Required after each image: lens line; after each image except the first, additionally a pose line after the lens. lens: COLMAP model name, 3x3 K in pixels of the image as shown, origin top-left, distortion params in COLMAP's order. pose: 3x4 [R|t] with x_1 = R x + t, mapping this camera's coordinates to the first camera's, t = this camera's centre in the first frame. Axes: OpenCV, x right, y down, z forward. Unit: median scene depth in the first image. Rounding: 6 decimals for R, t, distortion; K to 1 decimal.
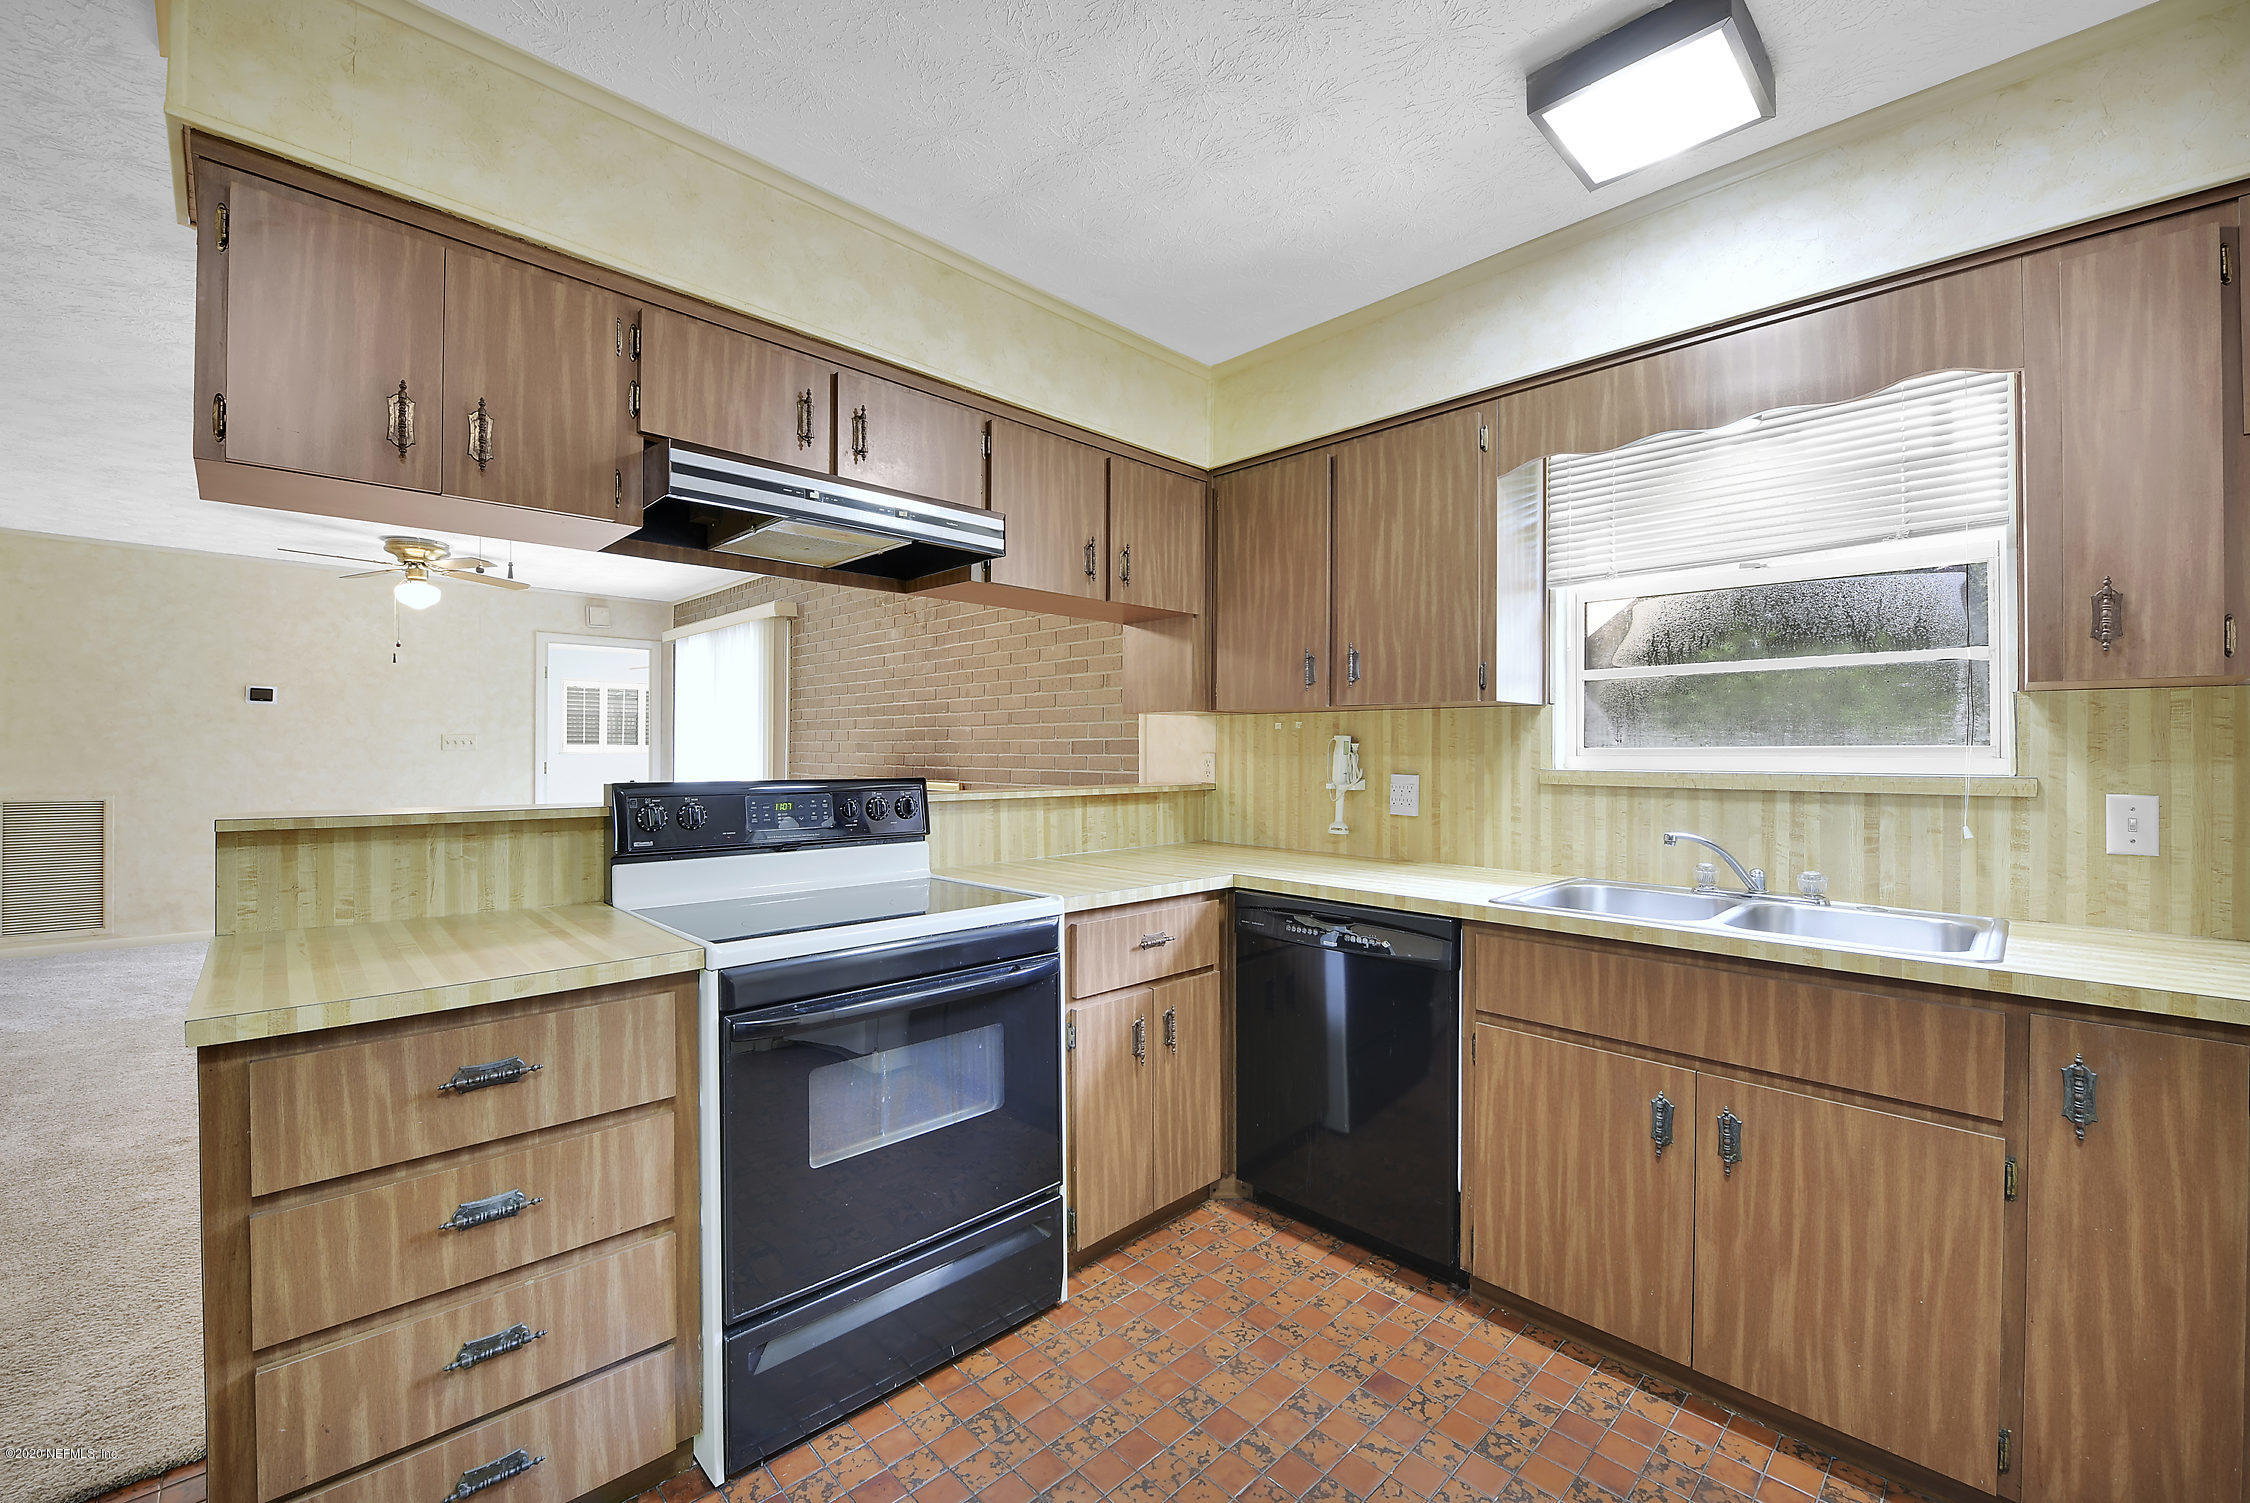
lens RADIAL K [[902.5, 0, 1125.0], [0, 902.5, 751.5], [0, 0, 1]] dist [-0.012829, -0.000528]
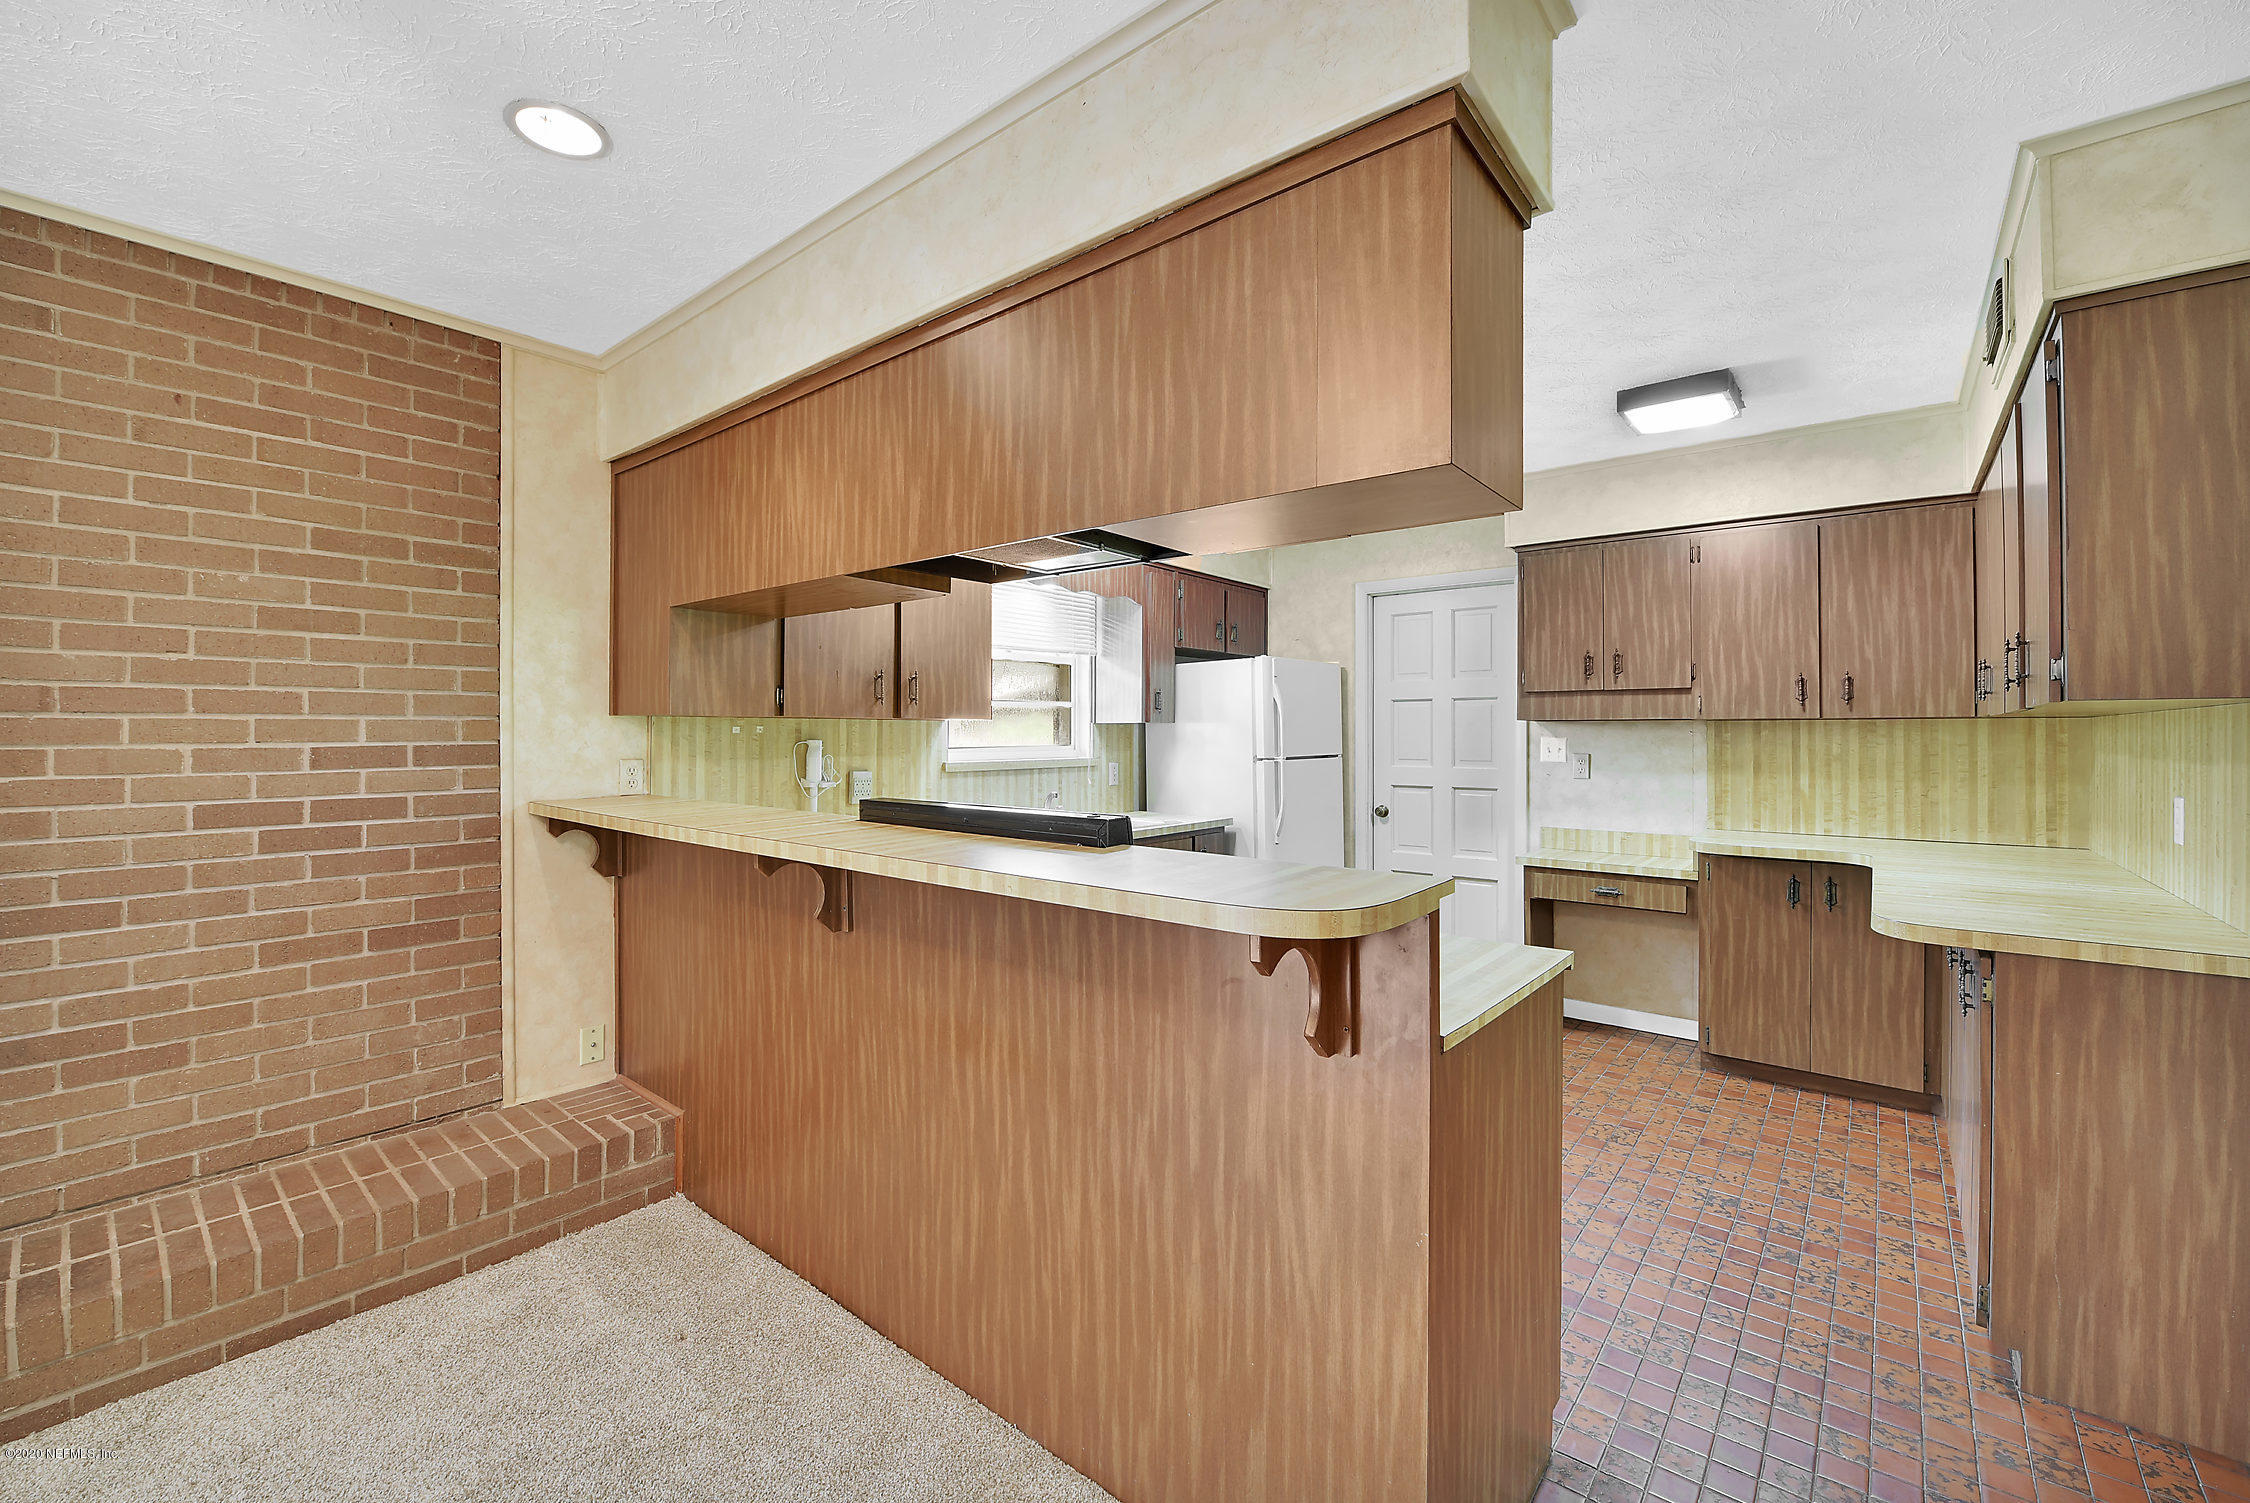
lens RADIAL K [[936.3, 0, 1134.9], [0, 936.3, 728.4], [0, 0, 1]] dist [-0.001343, -0.000415]
pose [[-0.118439, -0.000456, 0.992961, -1.403429], [-0.000250, 1.000000, 0.000430, -0.047071], [-0.992961, -0.000197, -0.118439, 1.050313]]
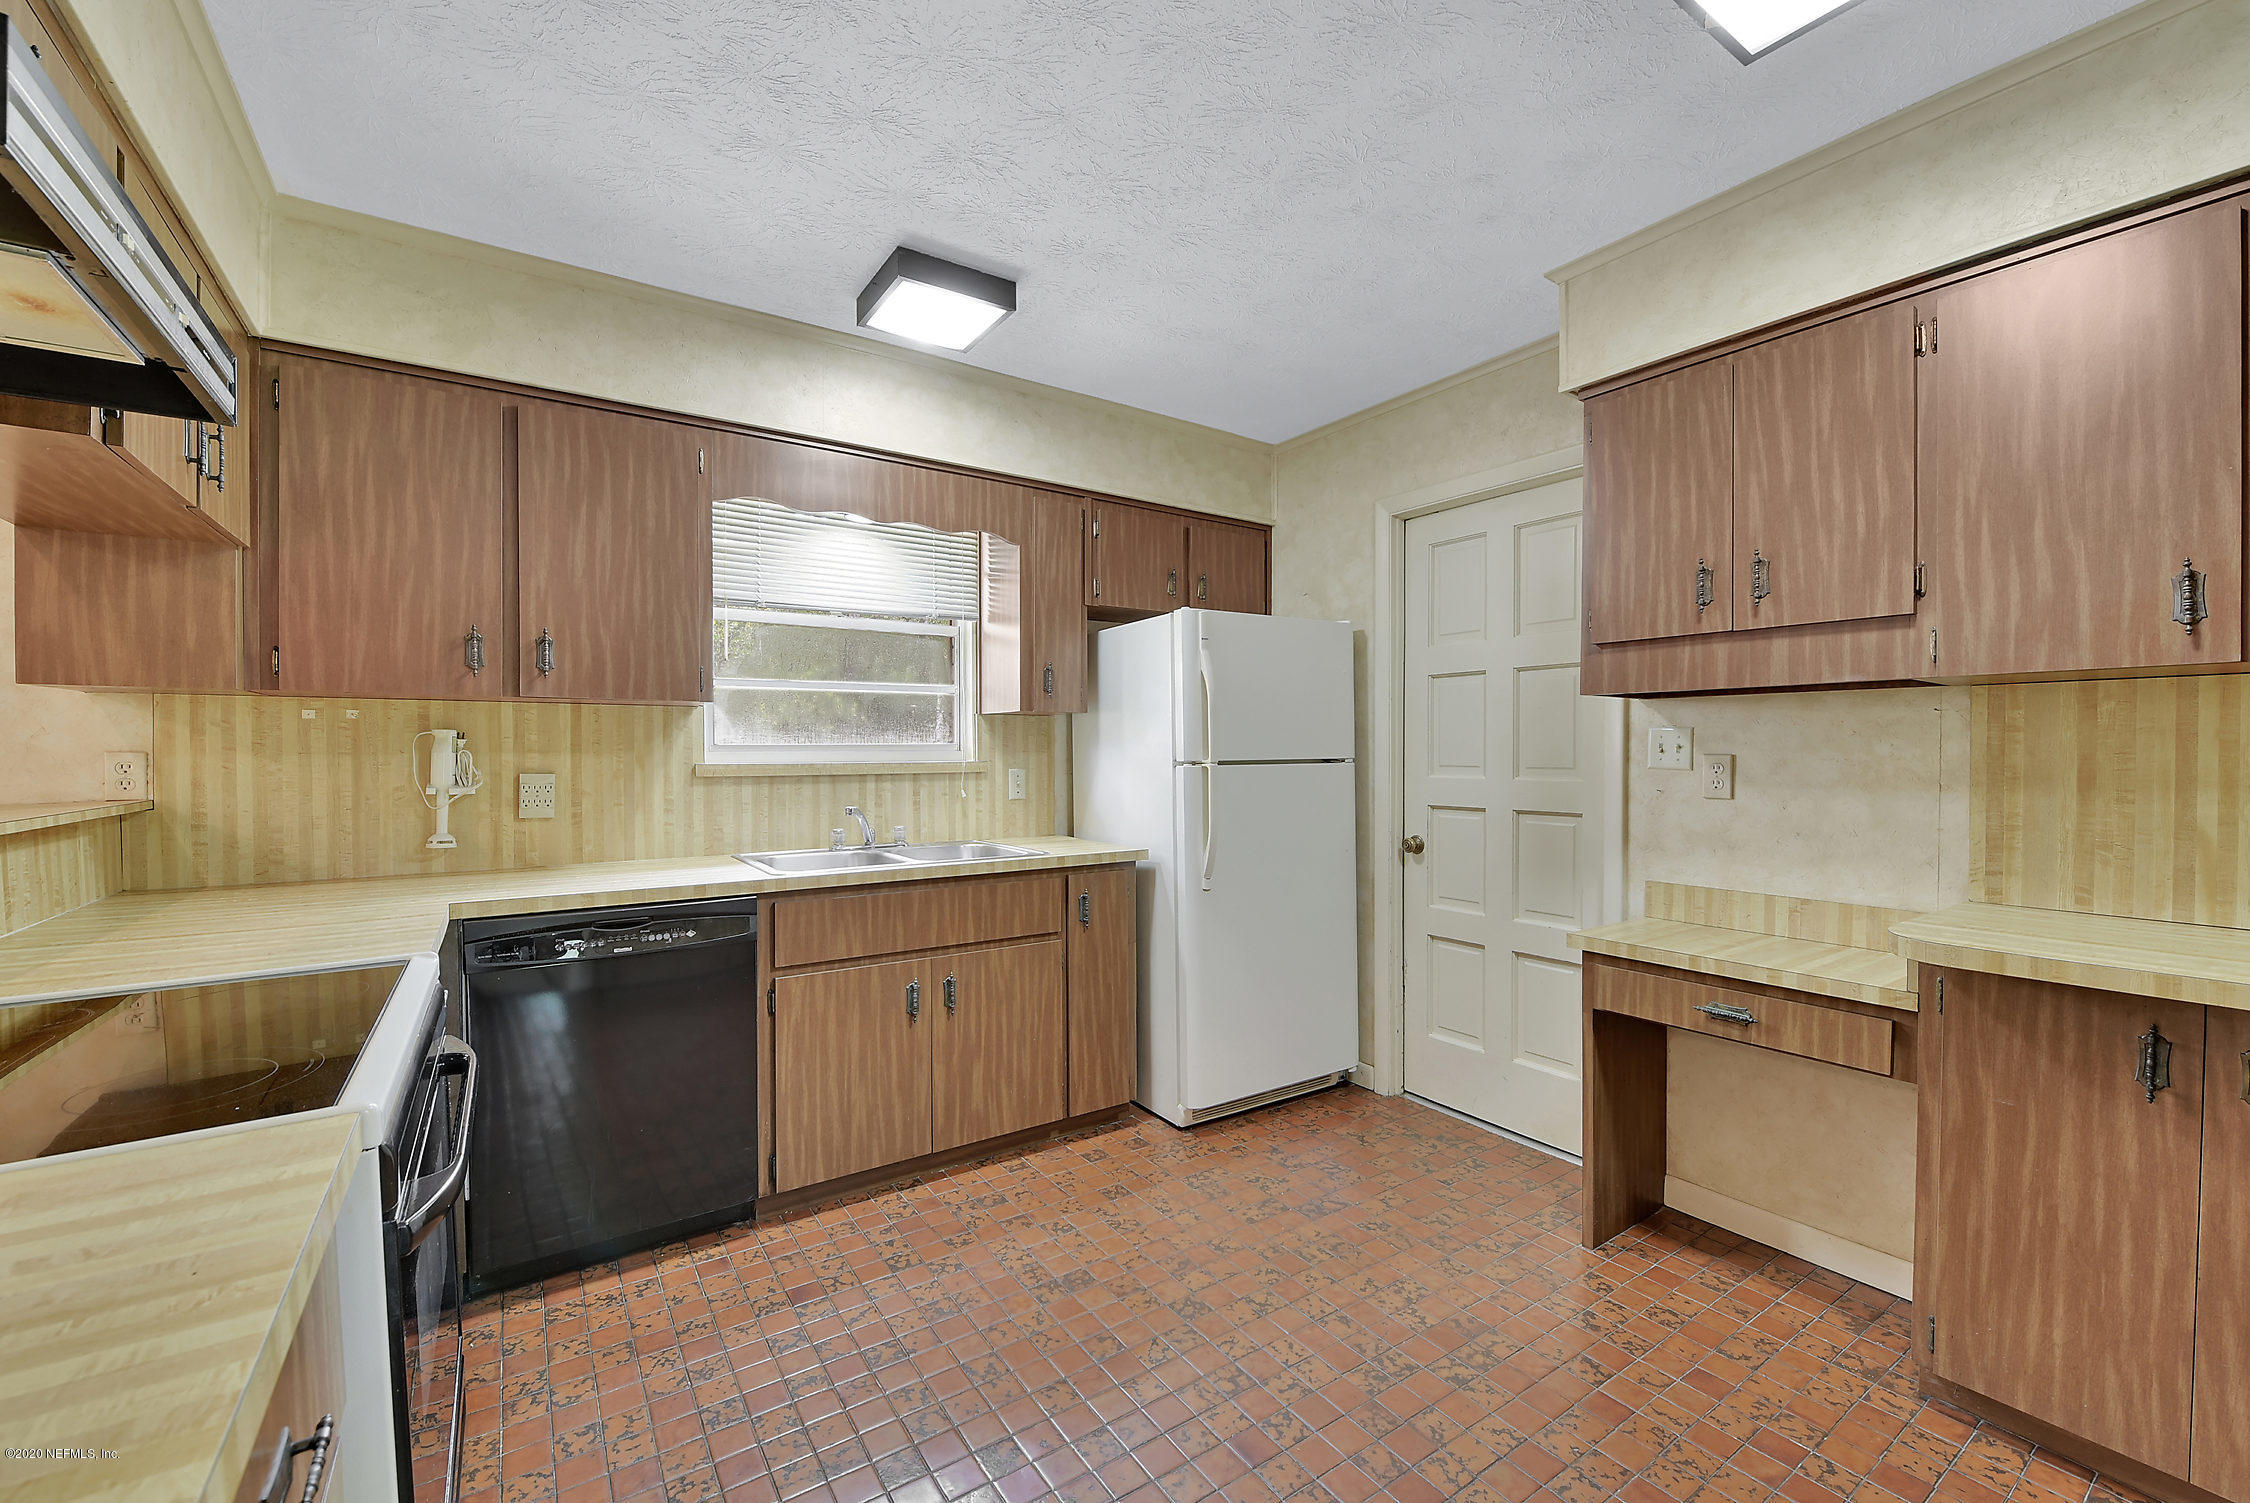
lens RADIAL K [[918.4, 0, 1134.4], [0, 918.4, 763.2], [0, 0, 1]] dist [-0.009450, -0.000350]
pose [[0.169531, -0.019209, 0.985338, -0.687078], [0.002554, 0.999815, 0.019052, -0.001620], [-0.985521, -0.000713, 0.169549, 0.326236]]
